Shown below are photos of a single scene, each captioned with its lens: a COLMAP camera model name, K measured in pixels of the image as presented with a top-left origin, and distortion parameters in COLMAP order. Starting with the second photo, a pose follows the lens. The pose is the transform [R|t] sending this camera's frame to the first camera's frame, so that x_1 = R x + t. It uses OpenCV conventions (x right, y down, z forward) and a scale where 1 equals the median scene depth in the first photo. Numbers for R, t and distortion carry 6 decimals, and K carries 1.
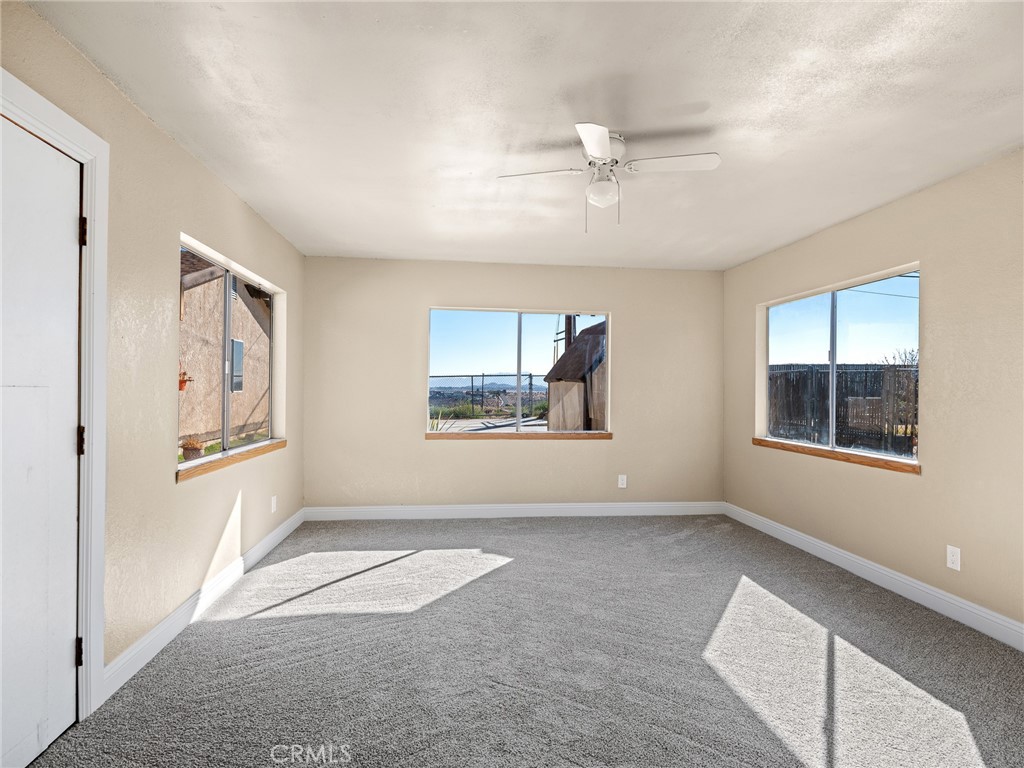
lens RADIAL K [[573.9, 0, 512.0], [0, 573.9, 384.0], [0, 0, 1]] dist [-0.001490, -0.000314]
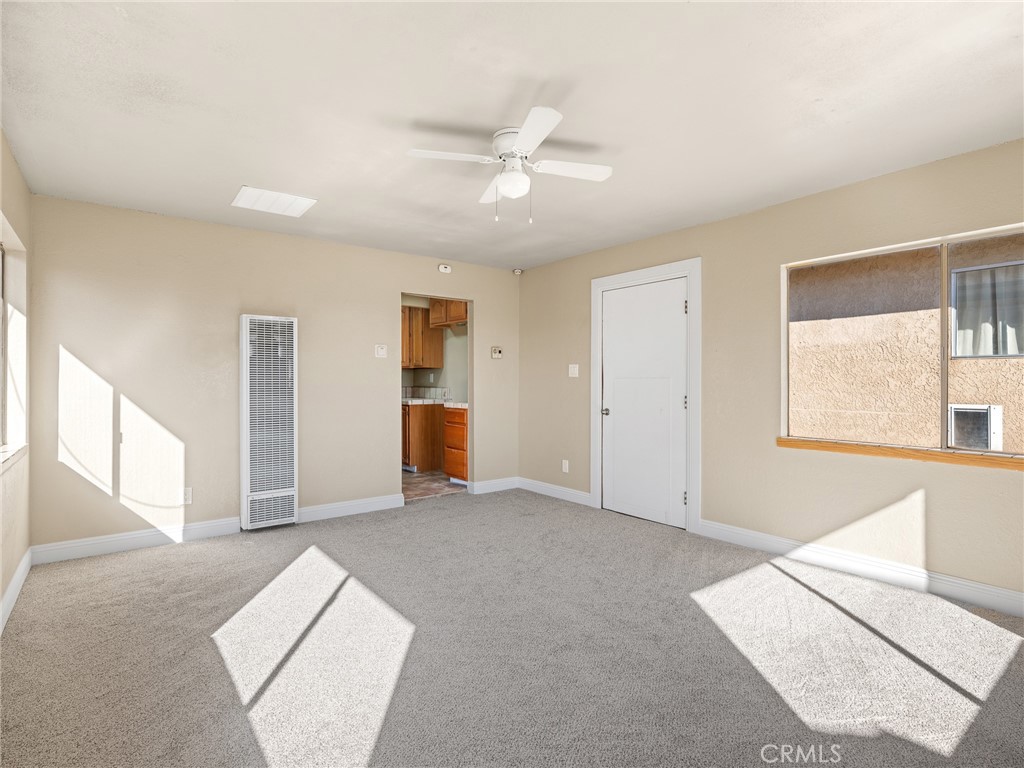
lens RADIAL K [[518.9, 0, 512.0], [0, 518.9, 384.0], [0, 0, 1]] dist [-0.000093, -0.000024]
pose [[-0.858009, -0.011837, -0.513499, 0.480773], [-0.008159, 0.999922, -0.009416, 0.028588], [0.513570, -0.003889, -0.858039, 1.358753]]
